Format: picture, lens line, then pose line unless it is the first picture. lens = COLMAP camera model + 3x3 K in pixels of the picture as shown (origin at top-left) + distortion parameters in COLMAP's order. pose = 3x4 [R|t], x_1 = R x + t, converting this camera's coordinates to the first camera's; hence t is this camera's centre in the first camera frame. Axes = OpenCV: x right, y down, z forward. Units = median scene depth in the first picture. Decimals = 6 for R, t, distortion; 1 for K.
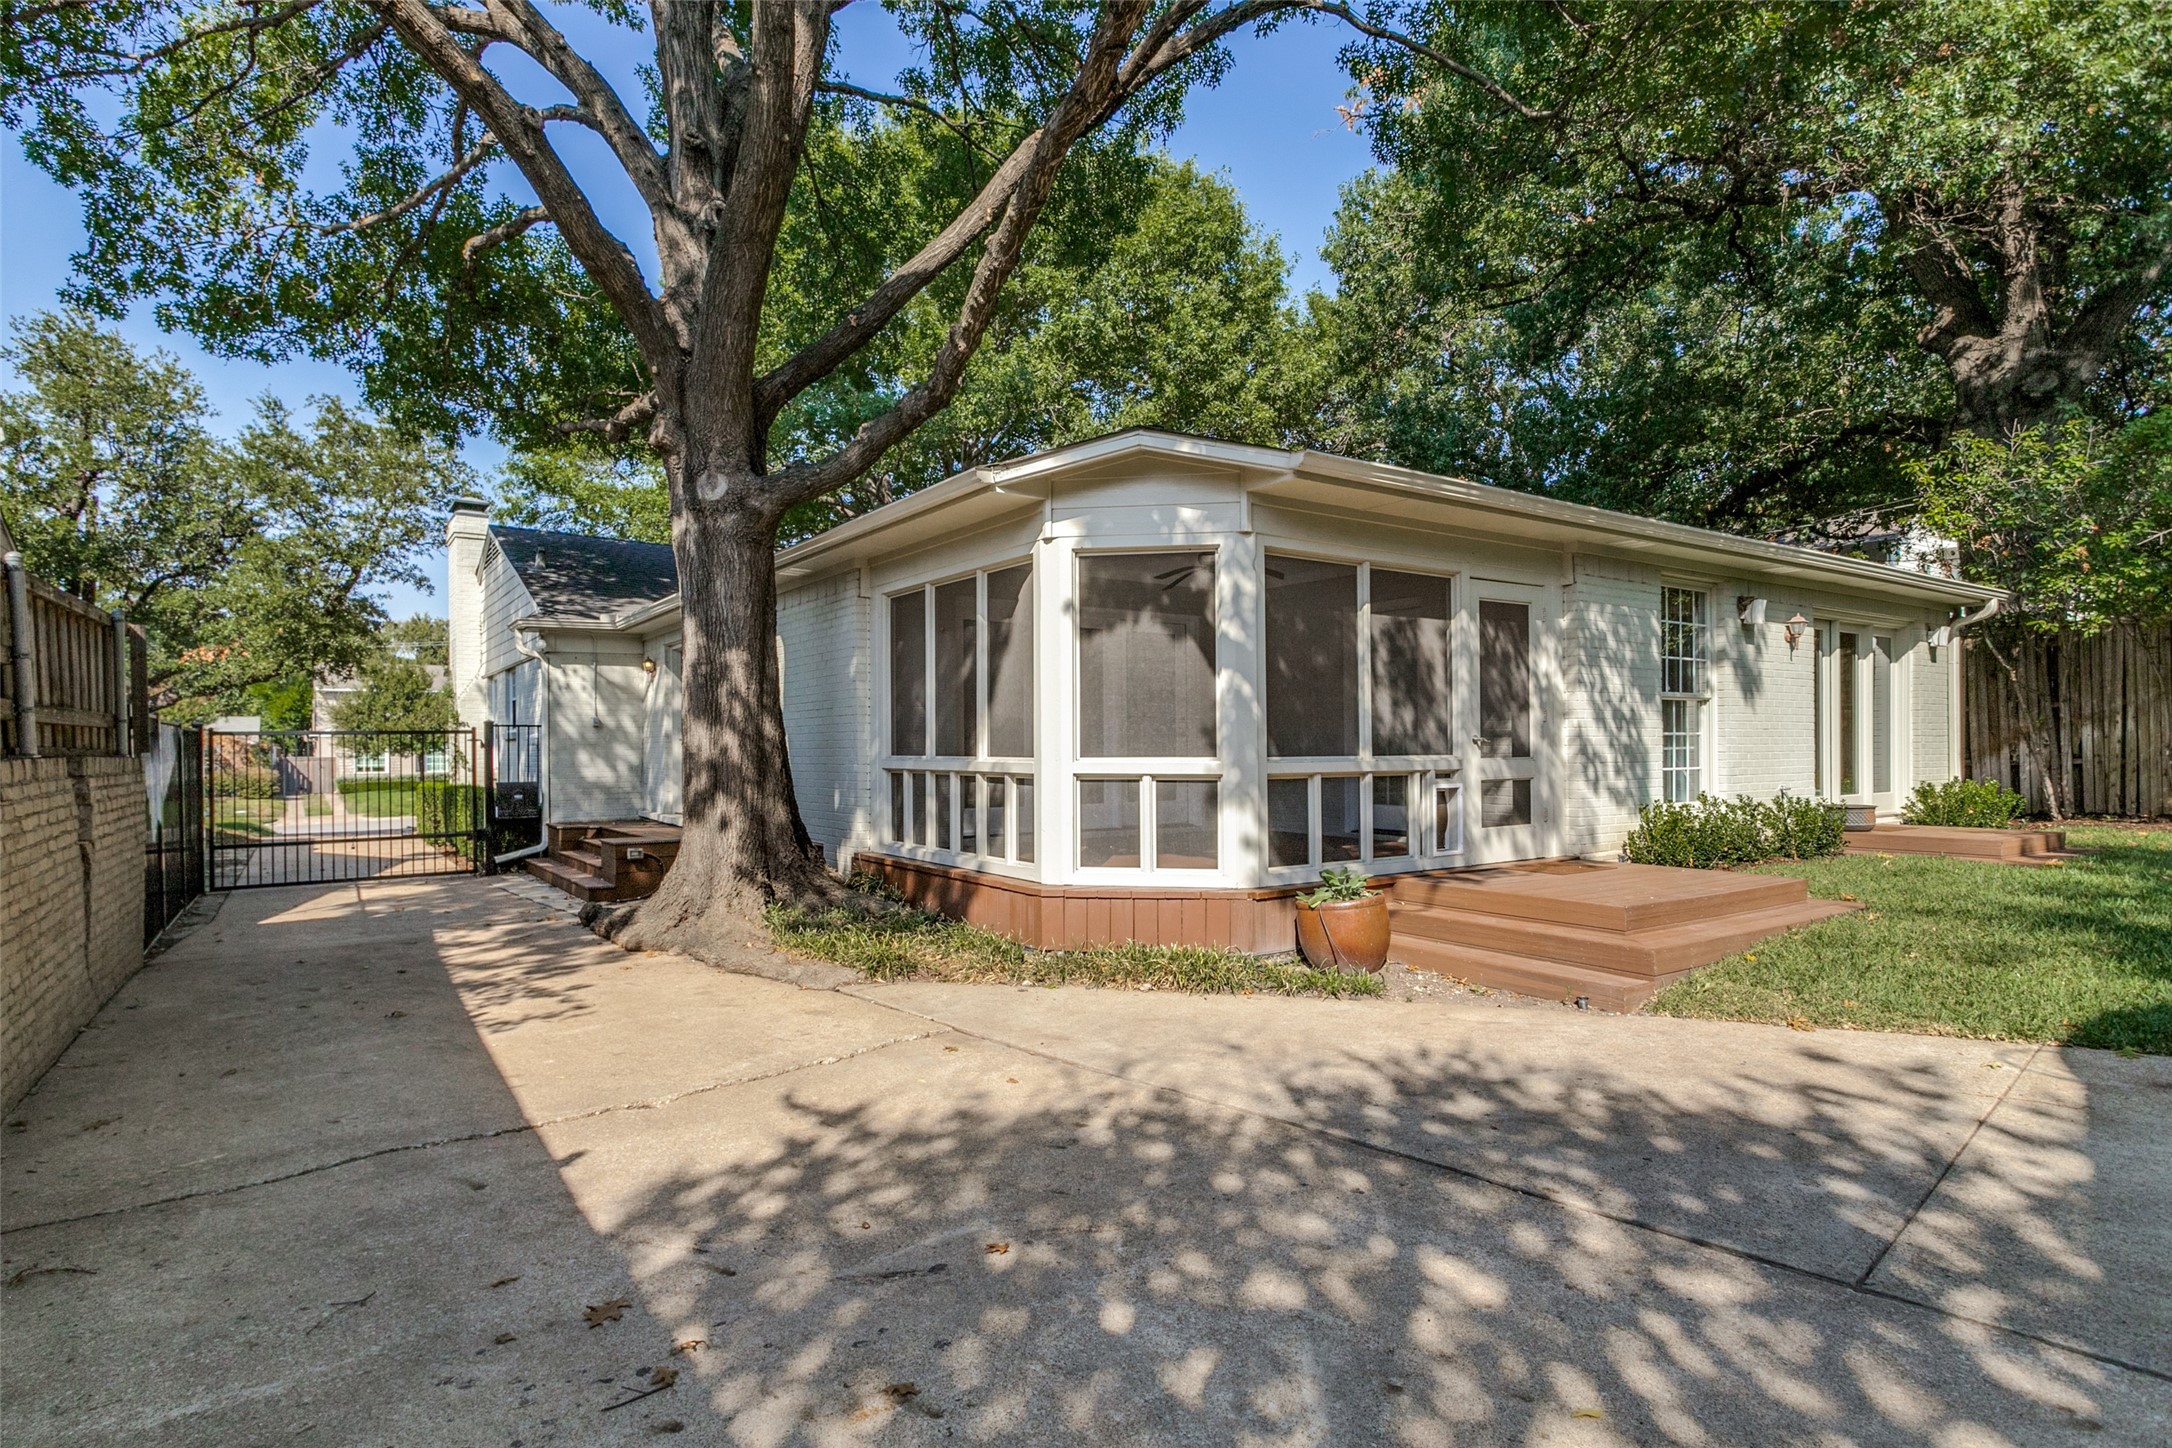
lens RADIAL K [[1058.8, 0, 1048.5], [0, 1058.8, 748.7], [0, 0, 1]] dist [0.004952, 0.001964]
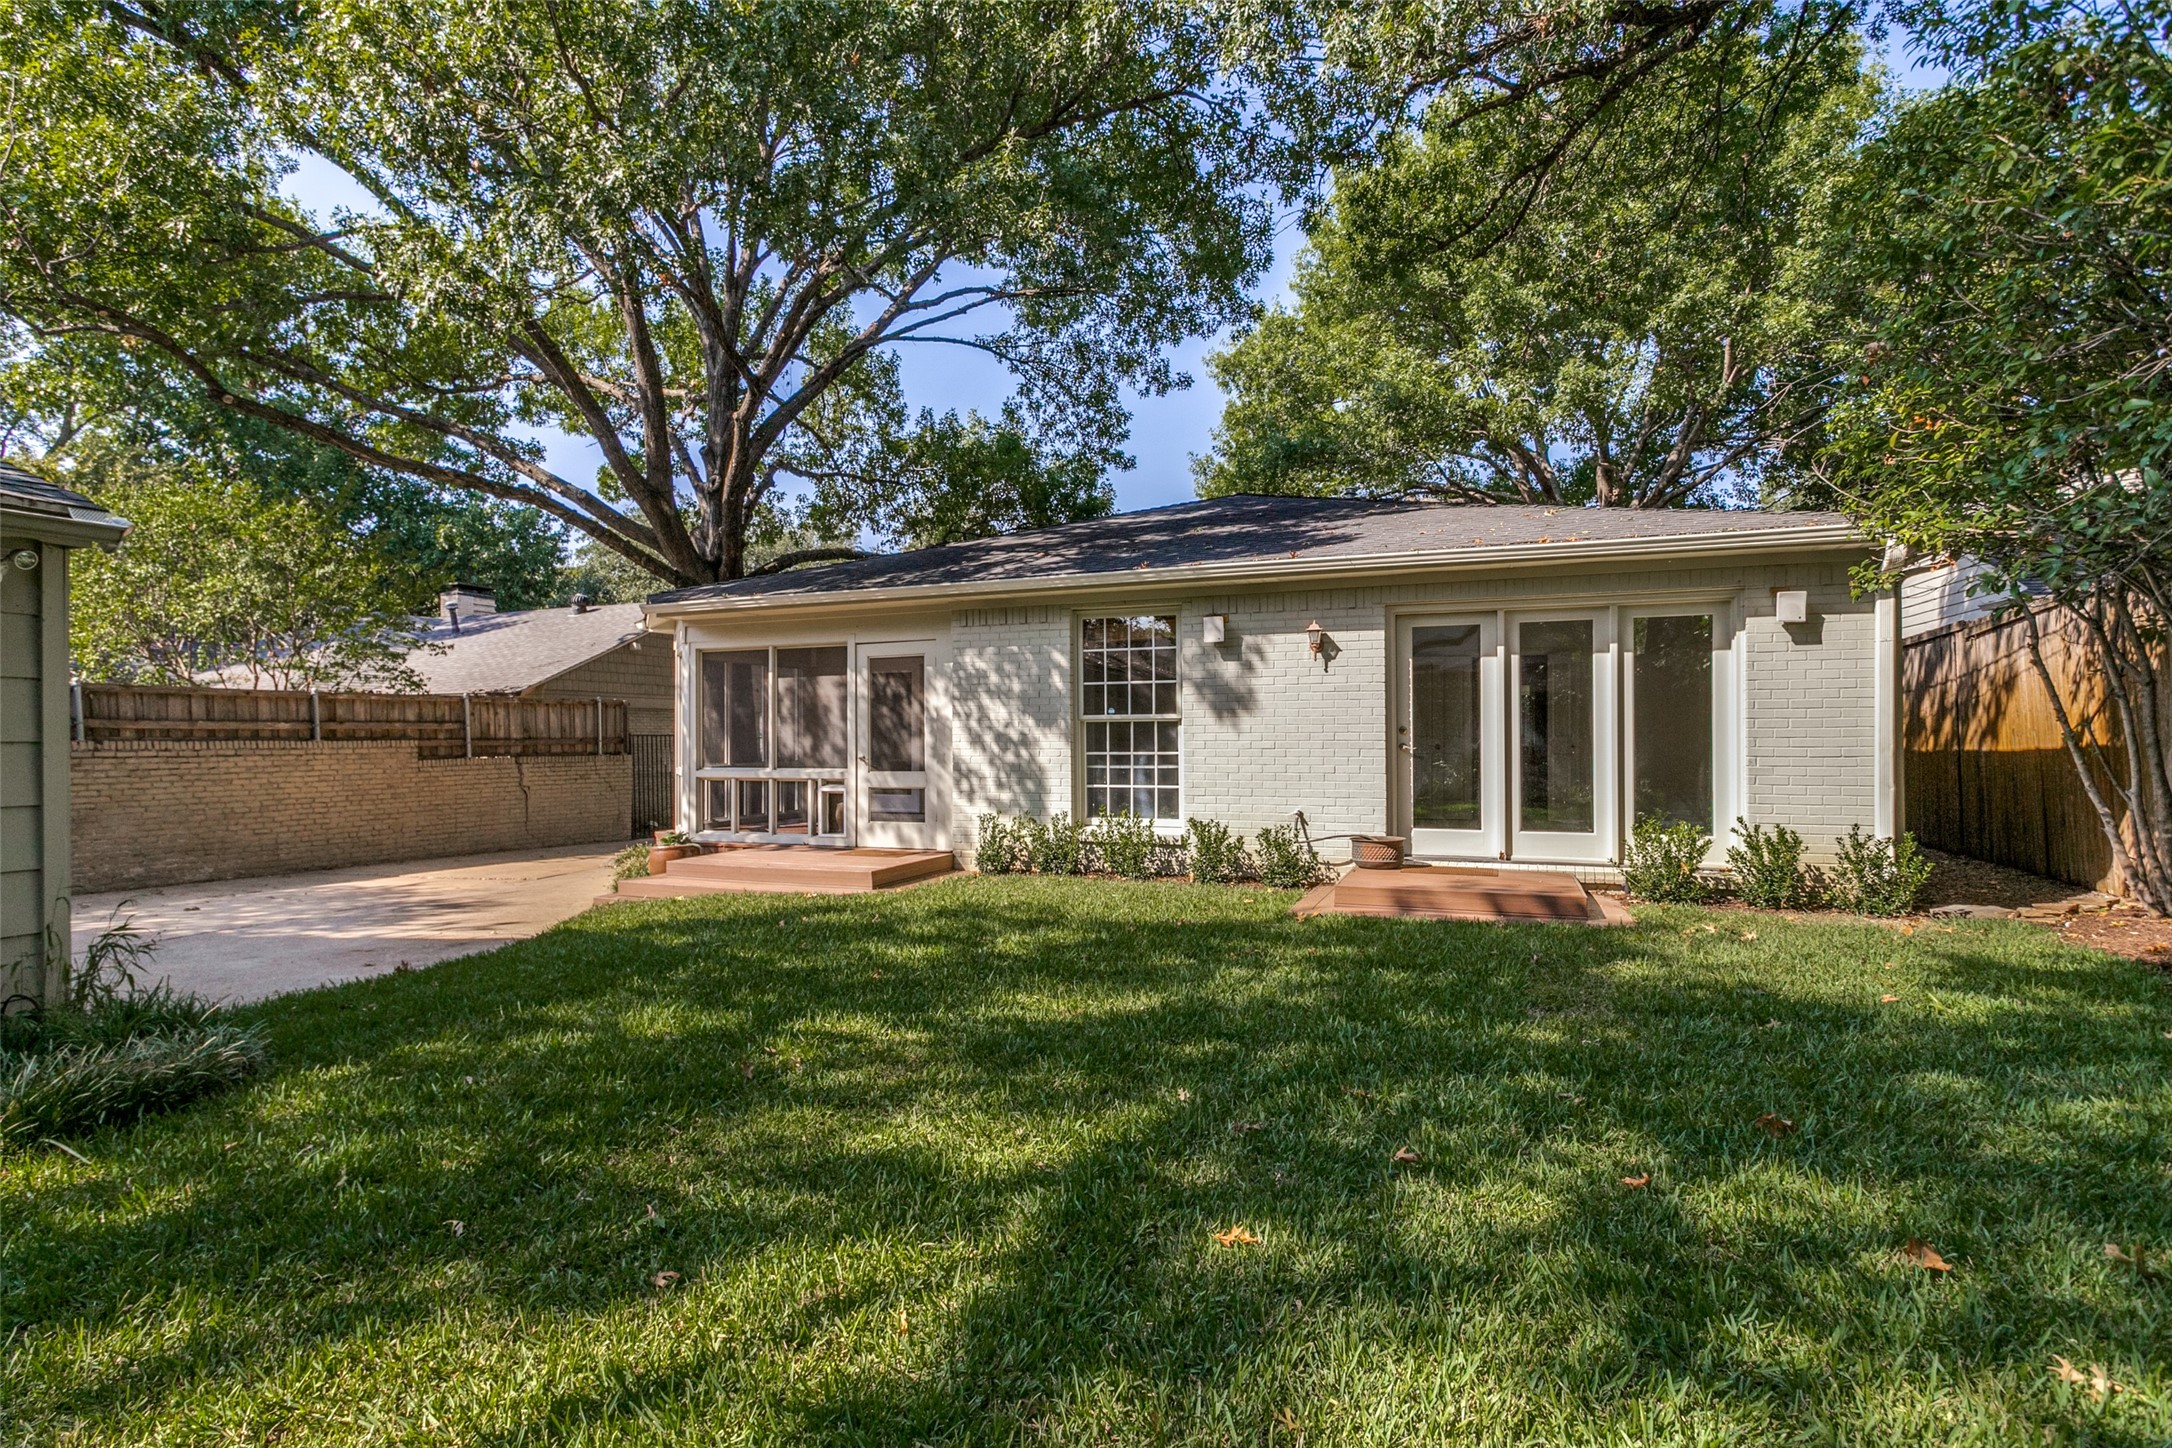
lens RADIAL K [[1083.0, 0, 1068.0], [0, 1083.0, 751.6], [0, 0, 1]] dist [-0.011769, 0.006037]
pose [[0.566435, 0.011993, -0.824019, 1.694663], [0.000166, 0.999892, 0.014666, -0.037357], [0.824106, -0.008445, 0.566372, 0.396888]]
